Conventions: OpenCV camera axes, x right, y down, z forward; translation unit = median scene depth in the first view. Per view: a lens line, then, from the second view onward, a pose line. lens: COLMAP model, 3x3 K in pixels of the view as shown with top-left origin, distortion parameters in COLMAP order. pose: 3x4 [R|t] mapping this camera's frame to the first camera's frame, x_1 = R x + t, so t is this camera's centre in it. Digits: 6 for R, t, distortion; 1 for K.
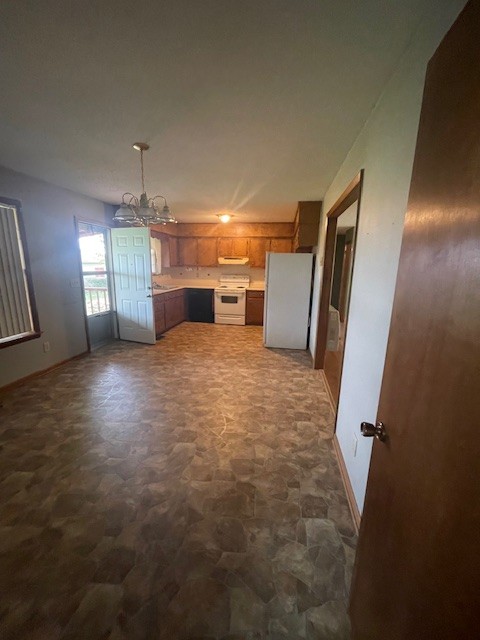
lens RADIAL K [[263.9, 0, 242.0], [0, 263.9, 318.6], [0, 0, 1]] dist [-0.001052, -0.000323]
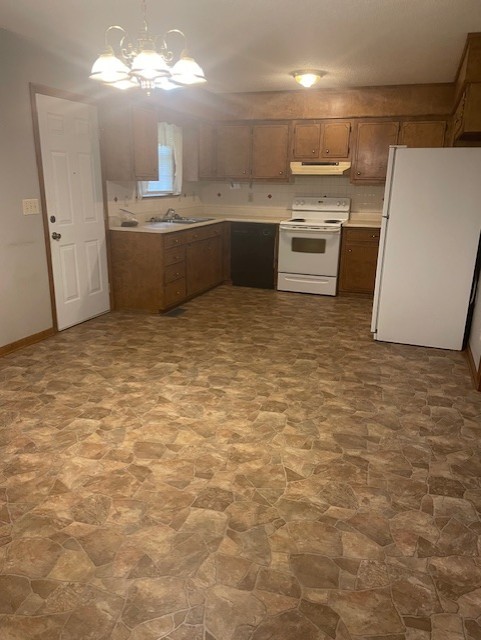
lens RADIAL K [[485.1, 0, 241.2], [0, 485.1, 324.3], [0, 0, 1]] dist [0.069882, -0.078934]
pose [[0.982495, 0.051744, -0.178959, 0.004245], [-0.036502, 0.995501, 0.087436, 0.006703], [0.182679, -0.079373, 0.979964, 0.050484]]
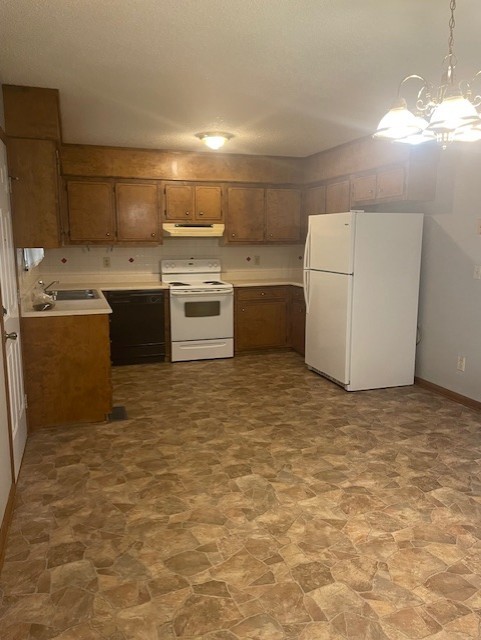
lens RADIAL K [[485.1, 0, 234.6], [0, 485.1, 314.6], [0, 0, 1]] dist [0.069882, -0.078934]
pose [[0.878322, -0.091665, 0.469200, -0.765407], [0.111590, 0.993645, -0.014768, -0.076842], [-0.464865, 0.065329, 0.882968, 0.336157]]
